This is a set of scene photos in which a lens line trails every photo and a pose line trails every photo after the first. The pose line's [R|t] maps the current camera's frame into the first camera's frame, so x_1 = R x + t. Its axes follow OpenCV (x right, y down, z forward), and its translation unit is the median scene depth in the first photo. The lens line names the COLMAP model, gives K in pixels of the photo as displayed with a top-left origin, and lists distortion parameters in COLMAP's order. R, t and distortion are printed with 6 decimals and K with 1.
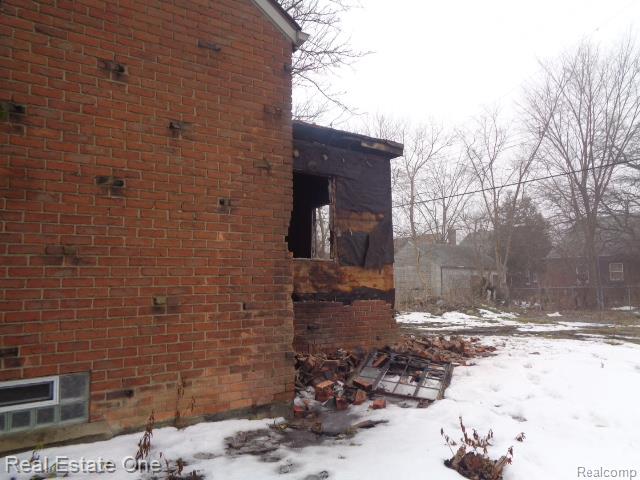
lens RADIAL K [[477.6, 0, 318.8], [0, 477.6, 236.4], [0, 0, 1]] dist [0.006720, 0.007557]
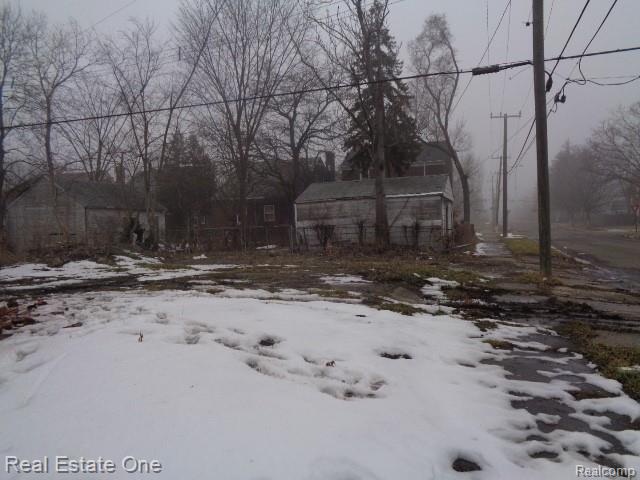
lens RADIAL K [[477.6, 0, 323.0], [0, 477.6, 235.7], [0, 0, 1]] dist [0.006720, 0.007557]
pose [[0.805346, -0.027080, 0.592186, 0.320669], [-0.043931, 0.993483, 0.105174, 0.023260], [-0.591174, -0.110717, 0.798908, 0.231544]]
